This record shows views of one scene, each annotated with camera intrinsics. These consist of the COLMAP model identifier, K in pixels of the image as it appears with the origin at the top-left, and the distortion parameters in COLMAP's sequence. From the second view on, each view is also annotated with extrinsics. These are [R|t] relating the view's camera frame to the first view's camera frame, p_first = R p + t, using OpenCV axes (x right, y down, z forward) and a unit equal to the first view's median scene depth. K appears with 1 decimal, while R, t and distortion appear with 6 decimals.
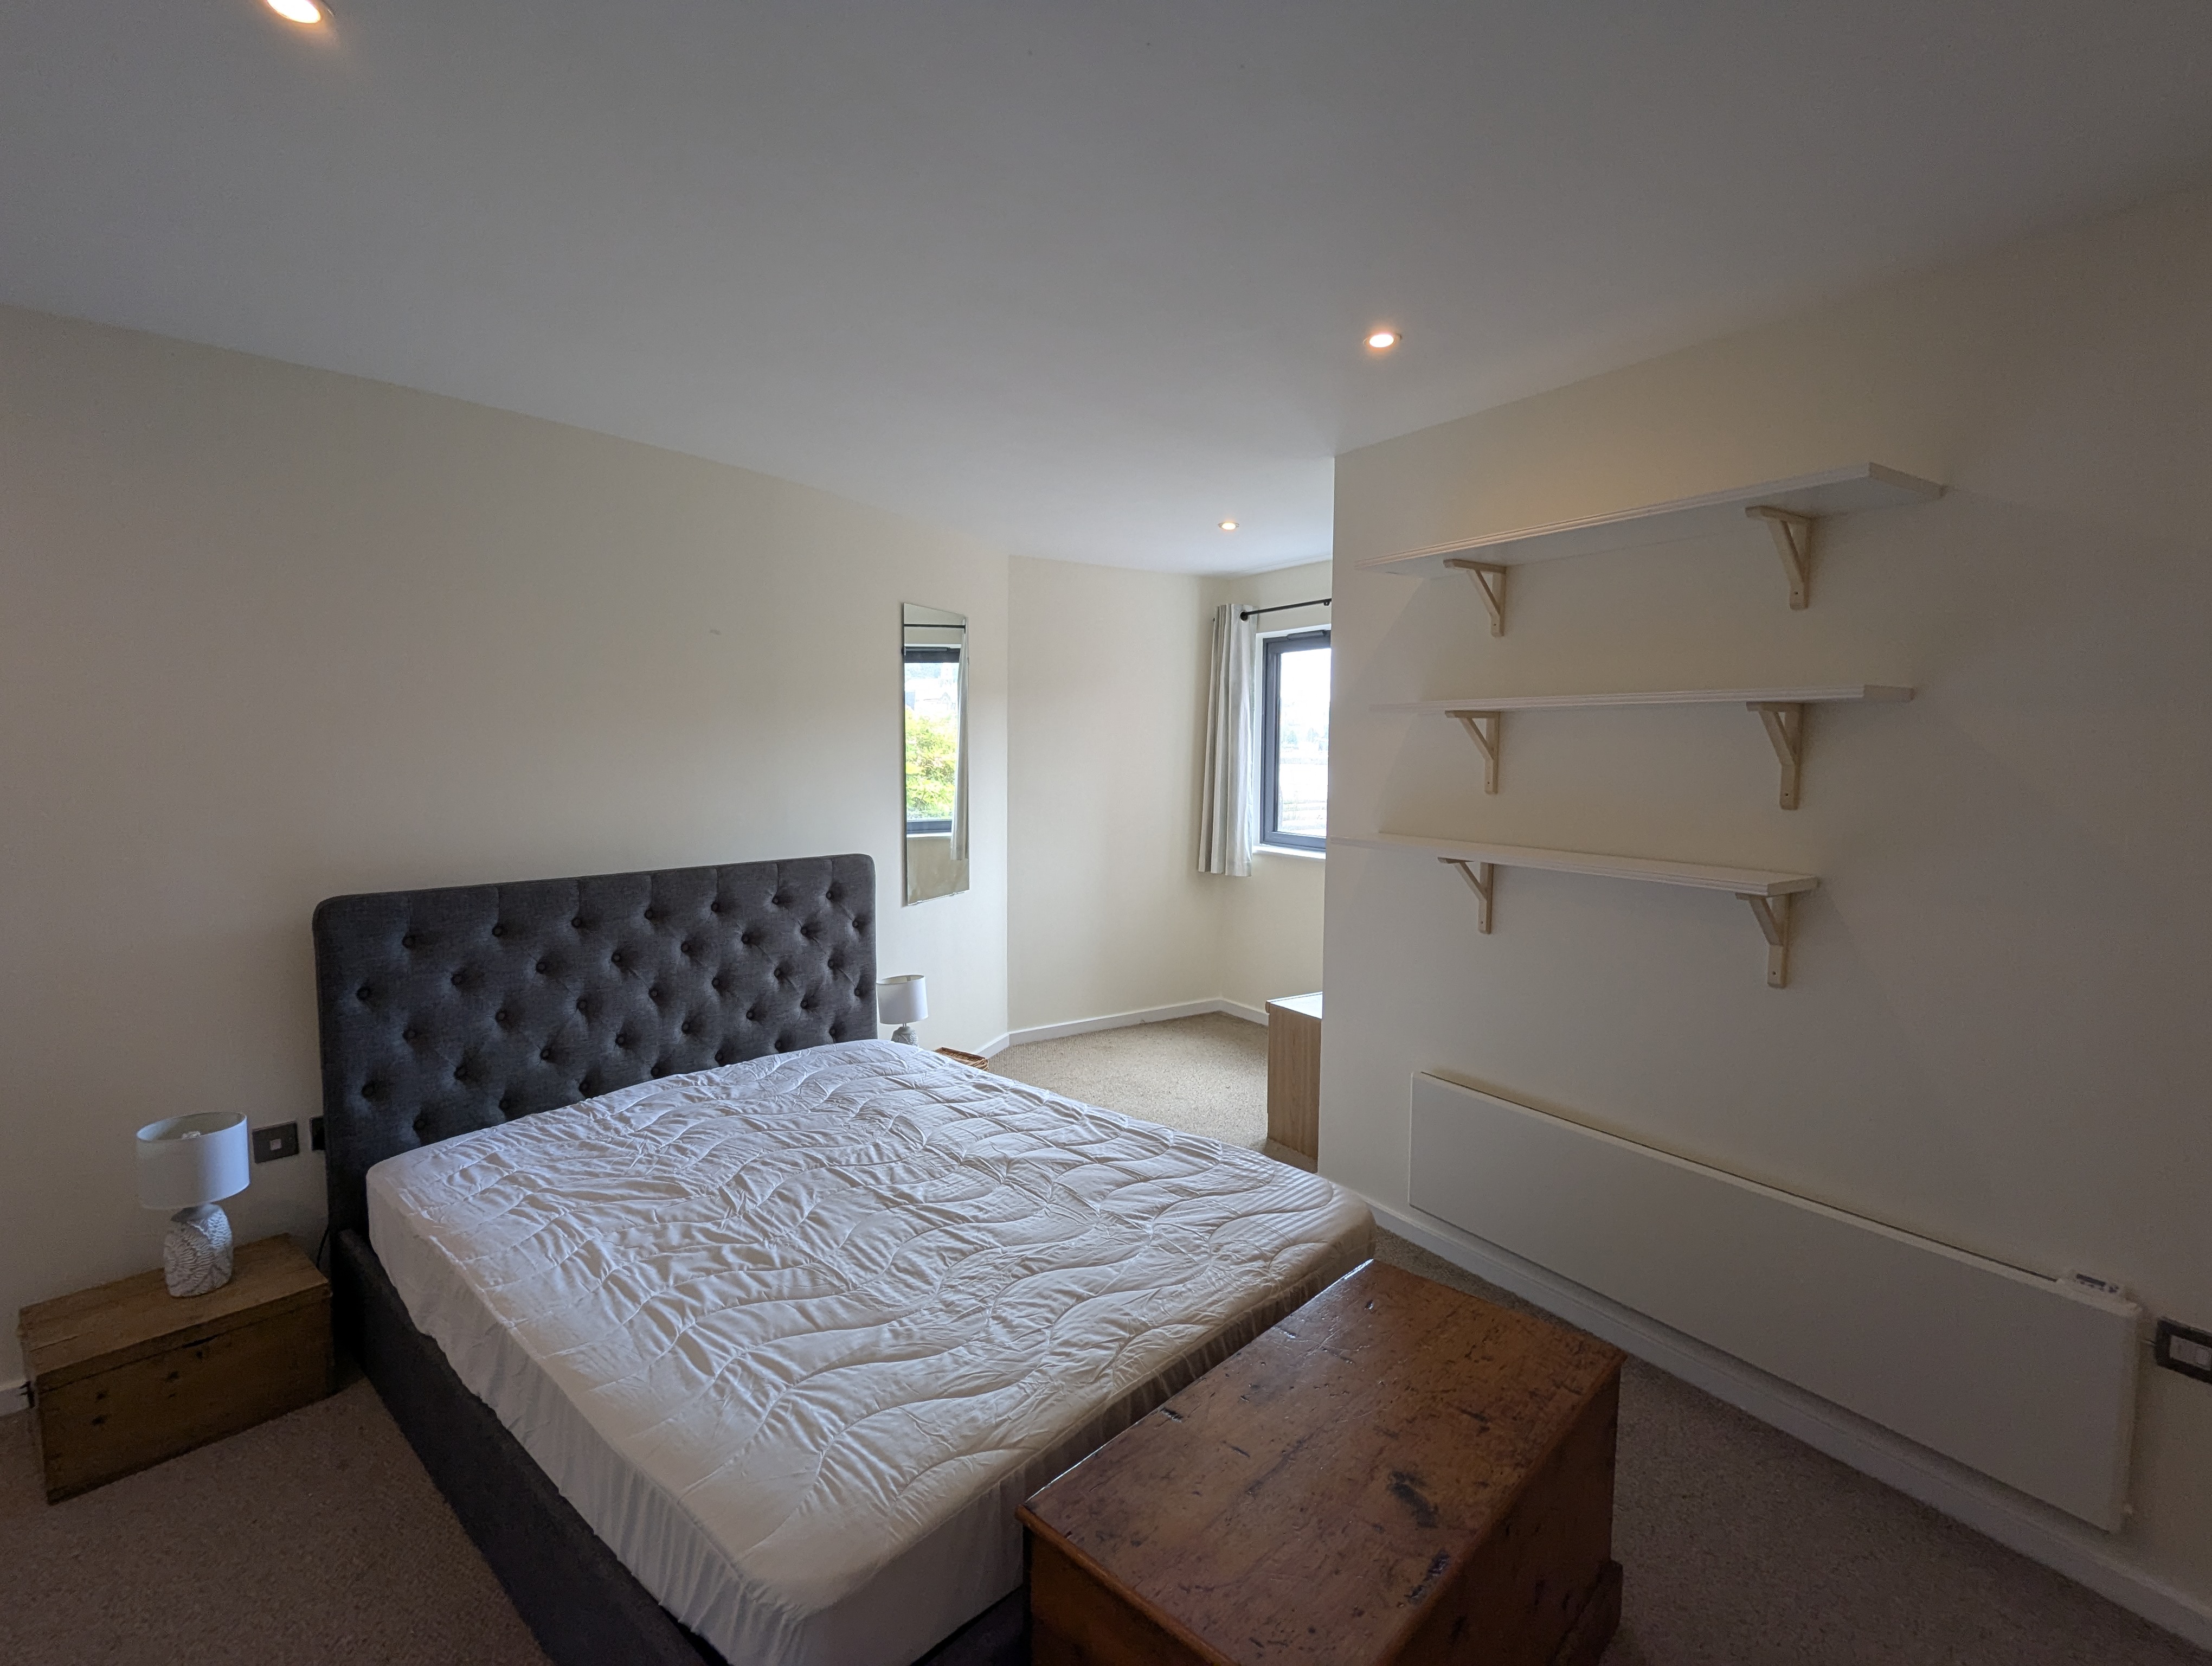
lens RADIAL K [[1045.0, 0, 1099.1], [0, 1045.0, 835.4], [0, 0, 1]] dist [0.001045, -0.000481]
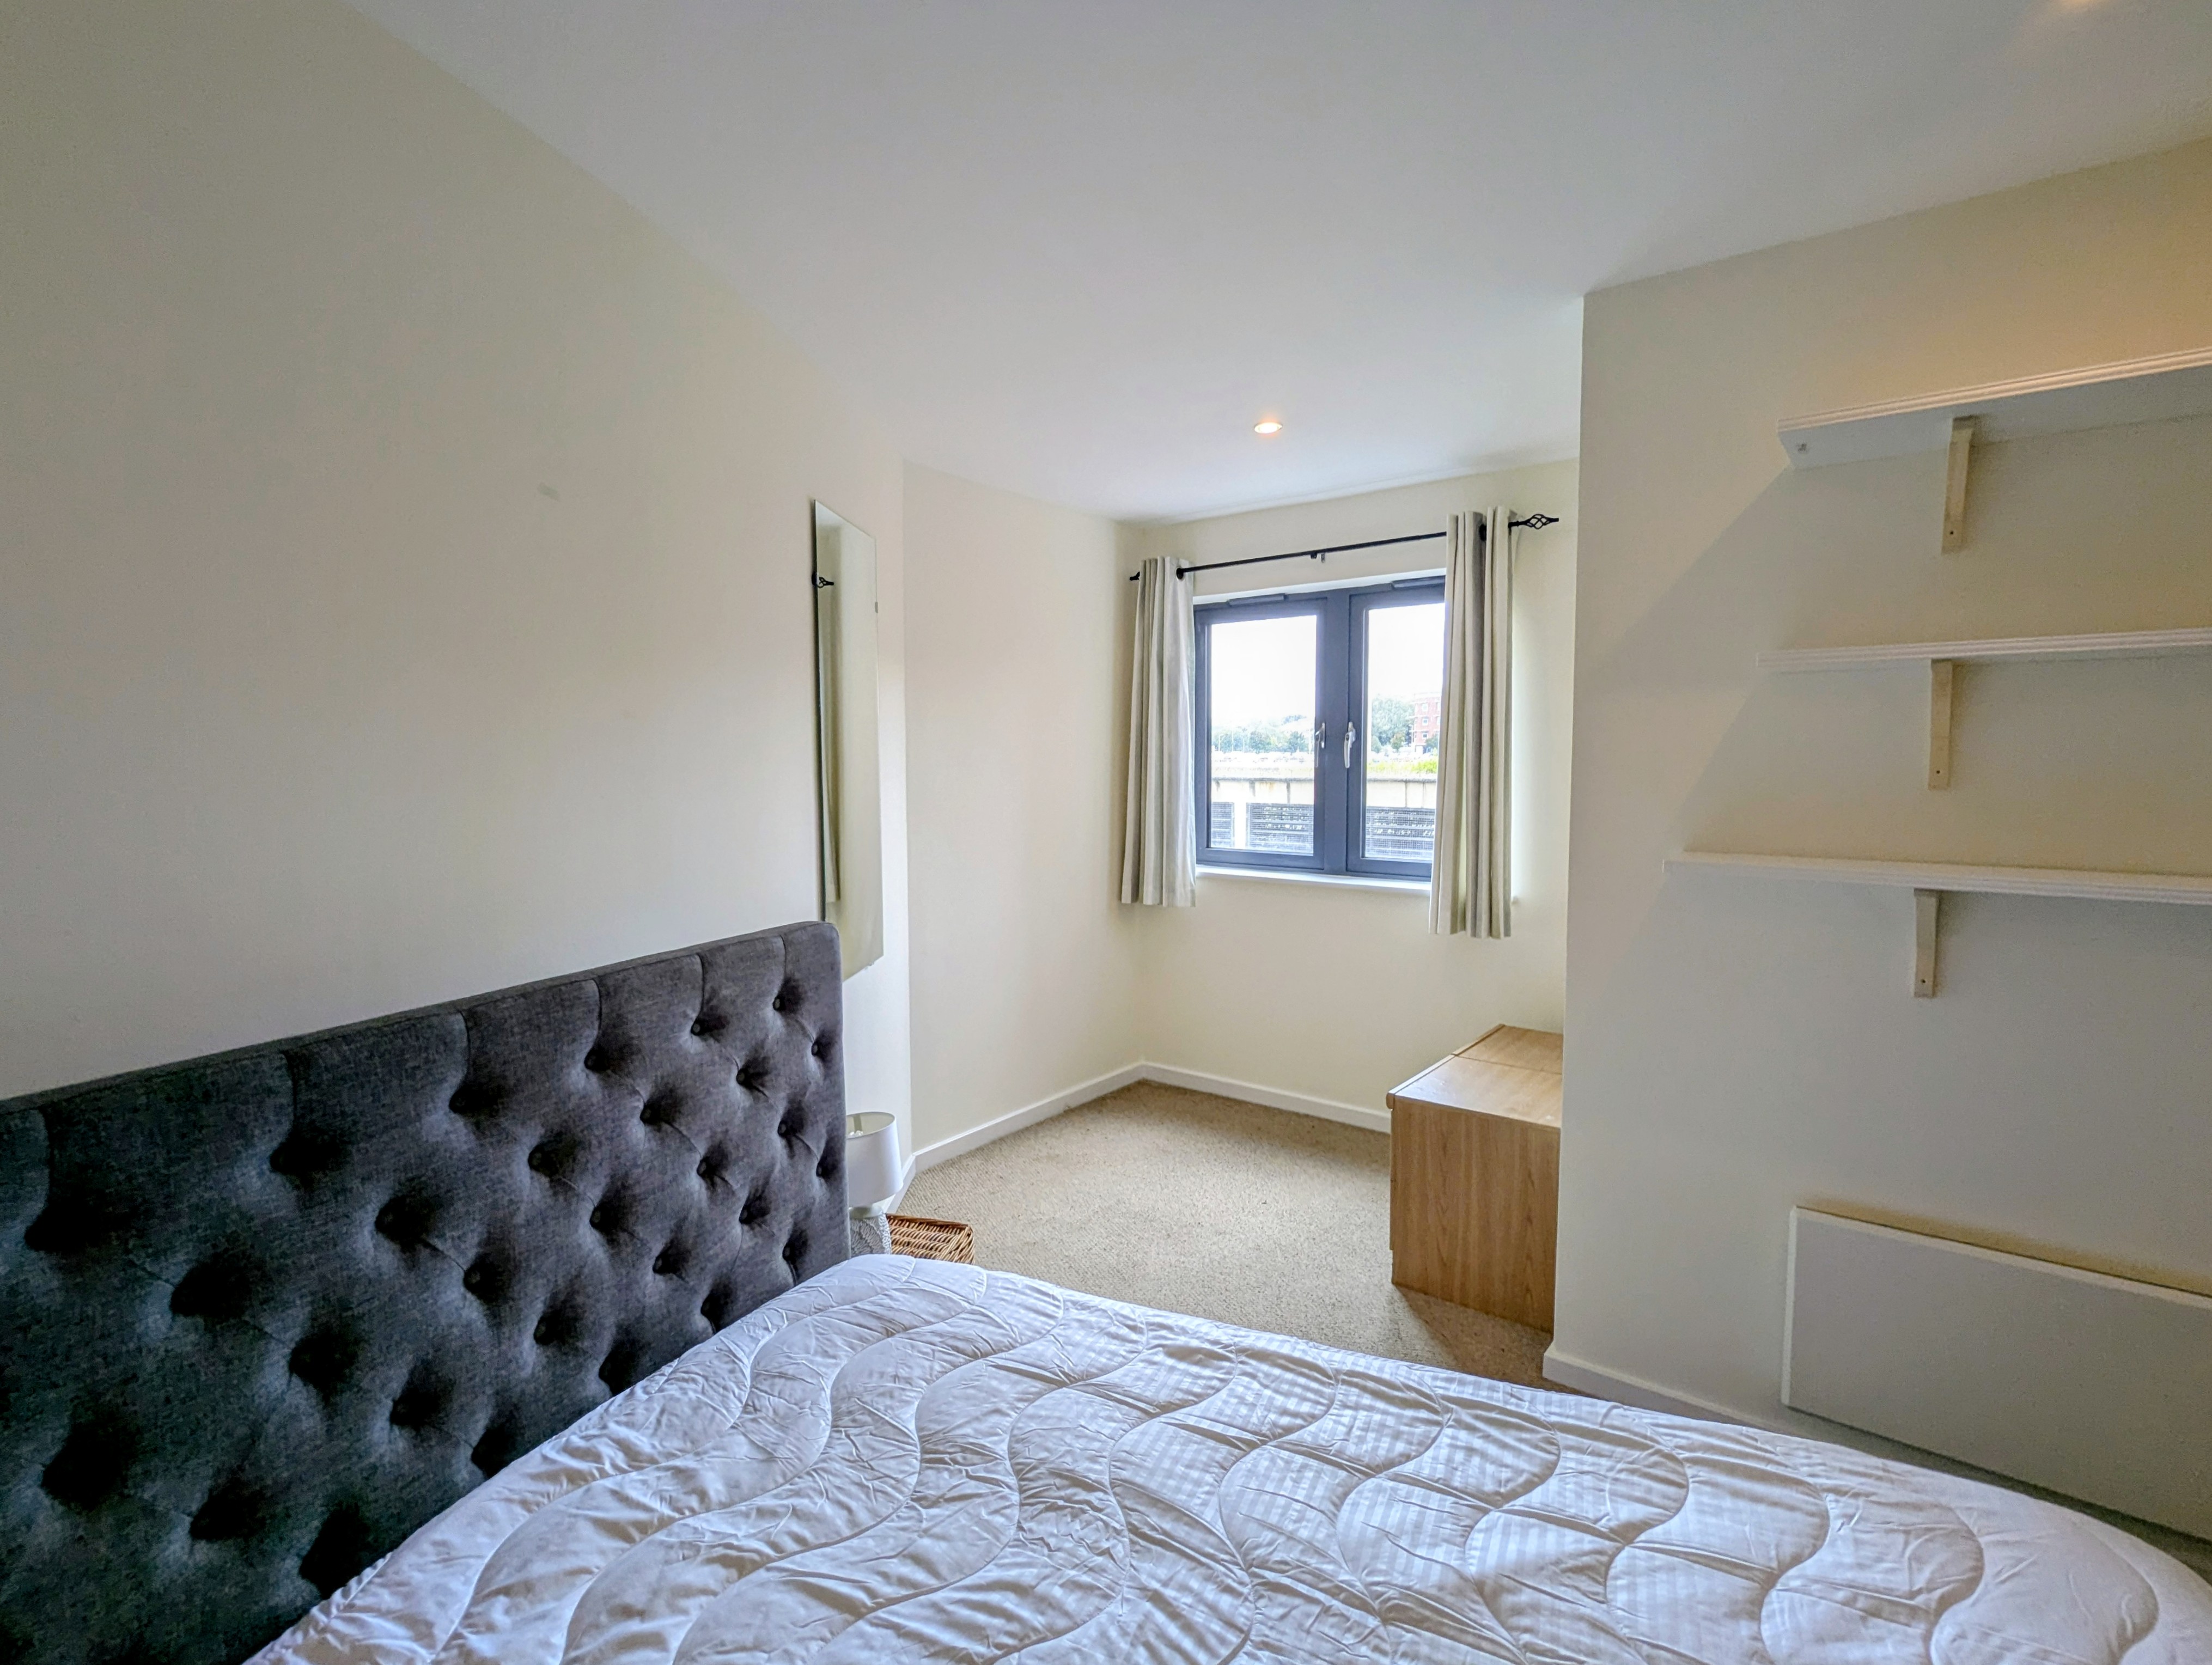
lens RADIAL K [[1059.4, 0, 1106.0], [0, 1059.4, 832.5], [0, 0, 1]] dist [-0.002786, 0.004369]
pose [[0.943998, -0.033197, 0.328277, -0.331501], [0.037336, 0.999283, -0.006312, -0.025968], [-0.327832, 0.018215, 0.944561, 0.511607]]
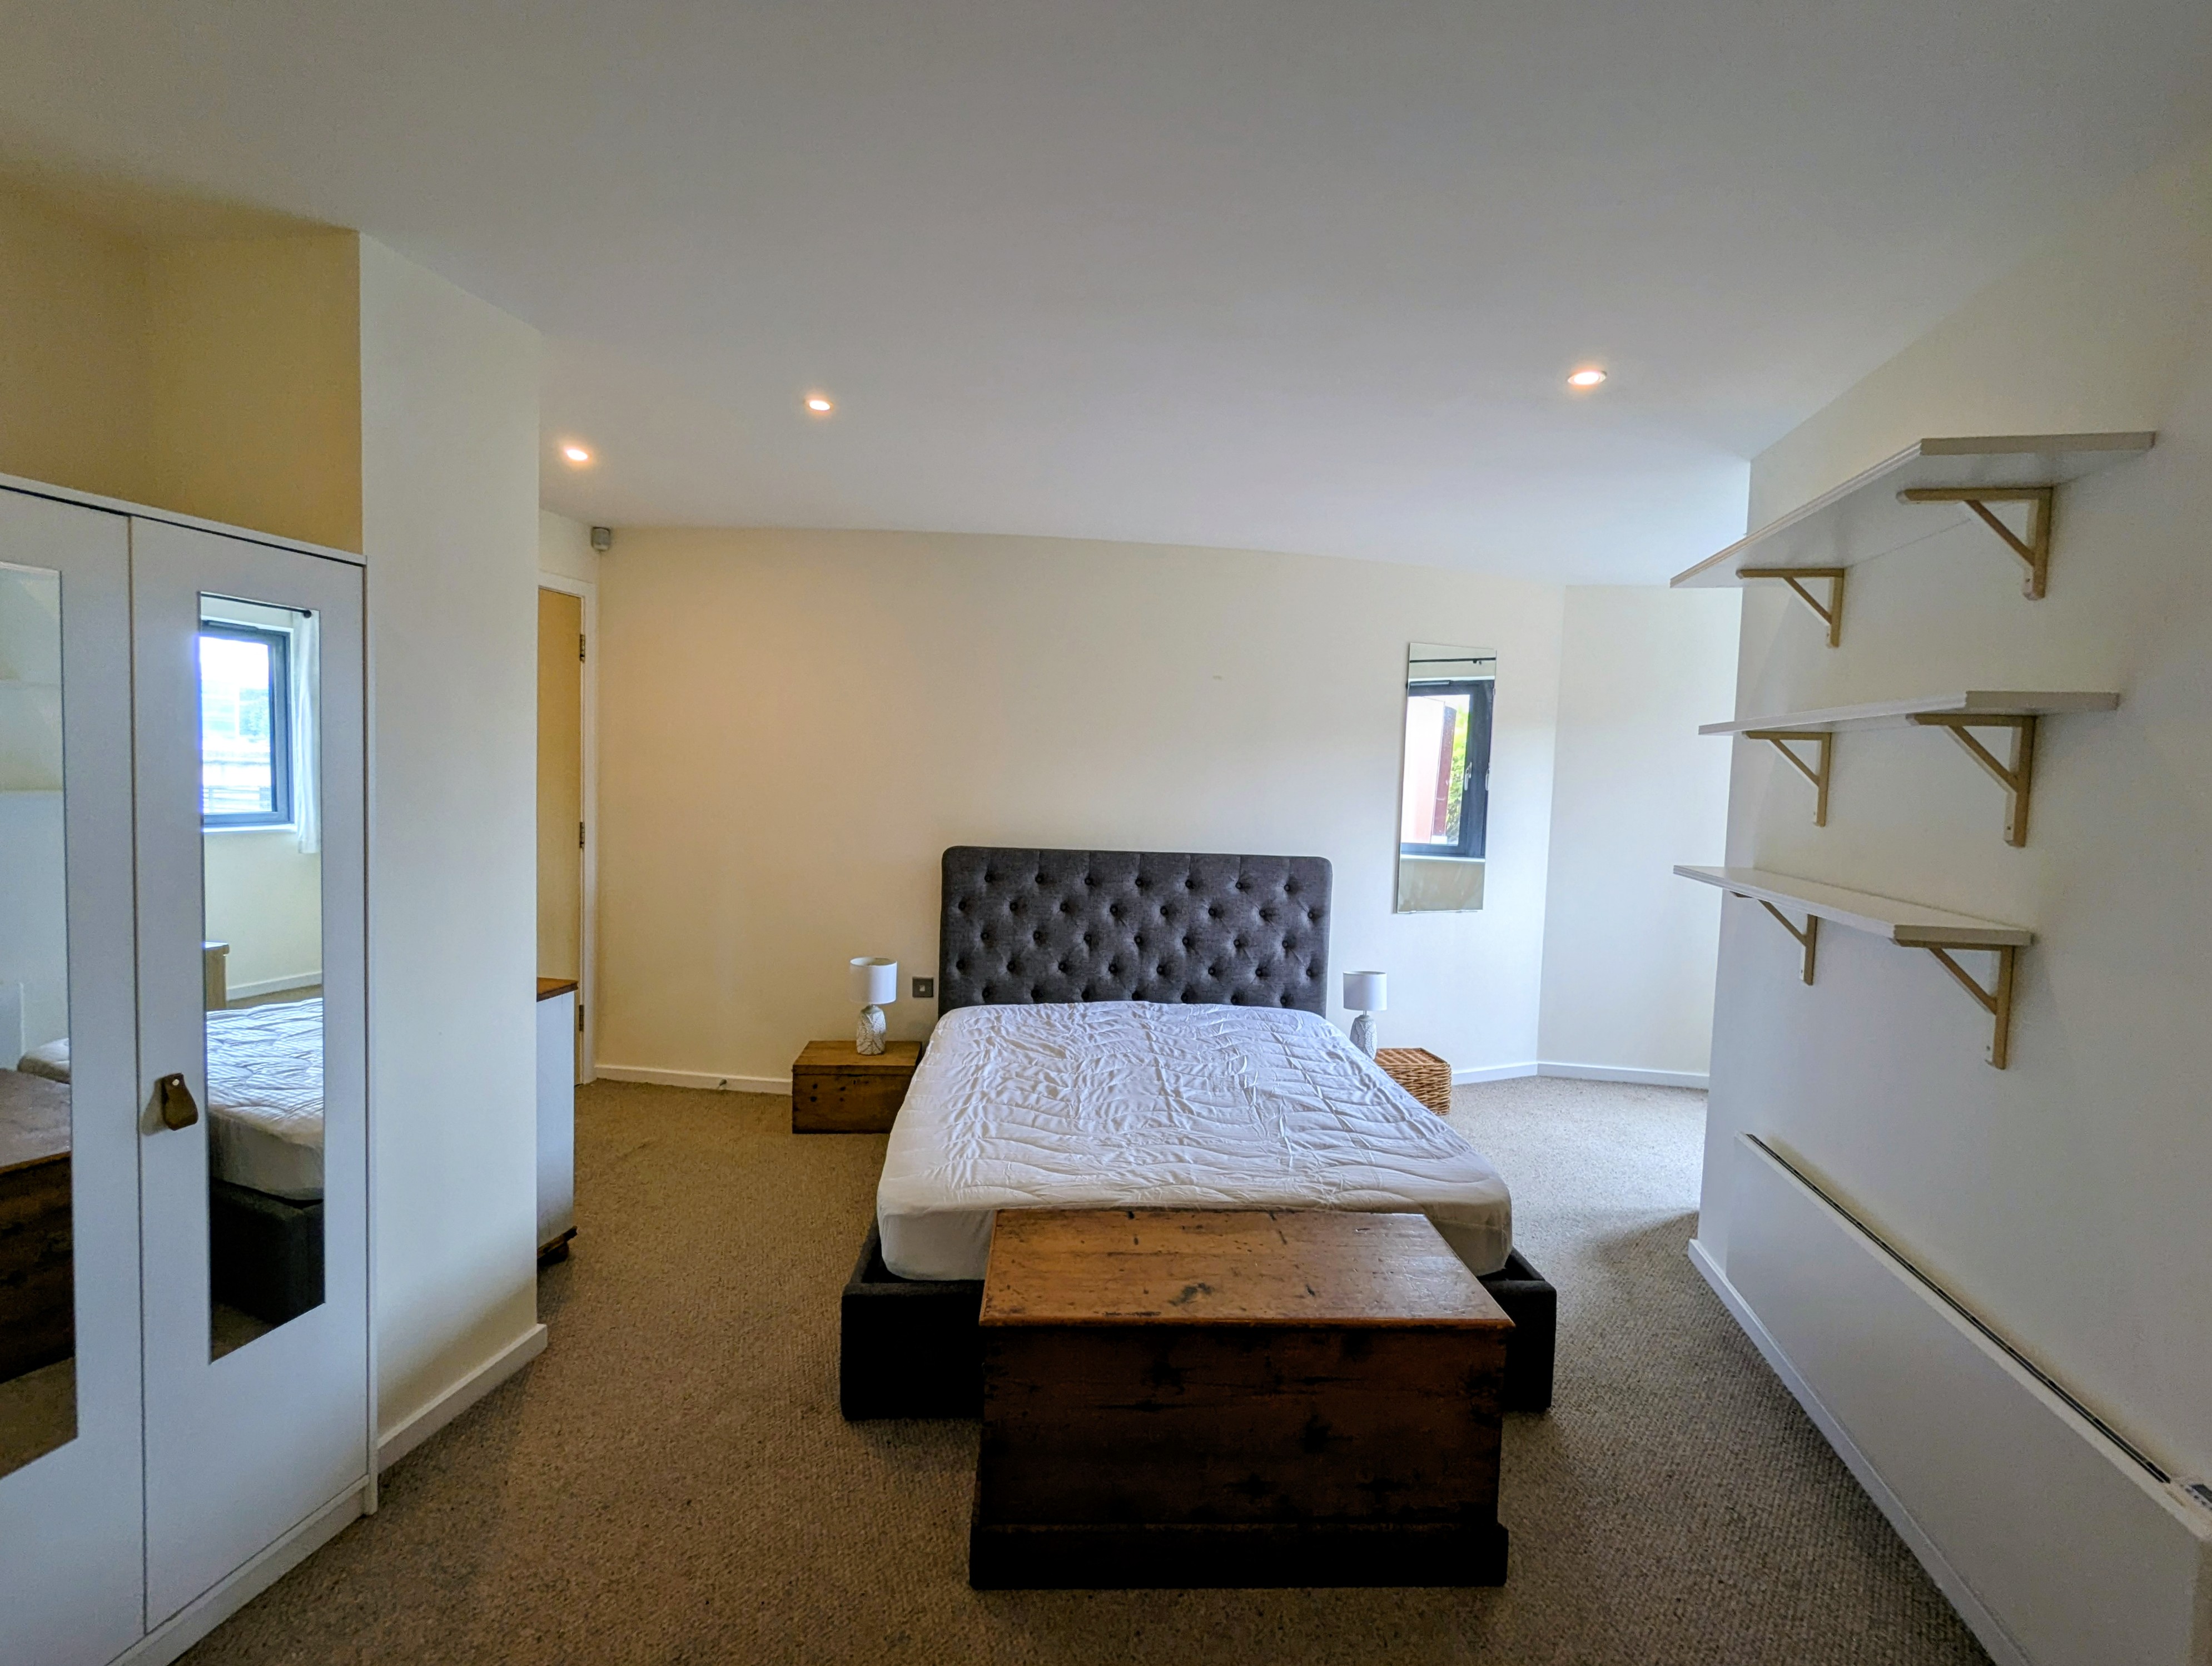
lens RADIAL K [[1059.6, 0, 1106.0], [0, 1059.6, 833.0], [0, 0, 1]] dist [-0.002786, 0.004369]
pose [[0.721503, 0.060228, -0.689787, 0.529421], [-0.088214, 0.996087, -0.005298, 0.022438], [0.686769, 0.064671, 0.723993, -0.055527]]
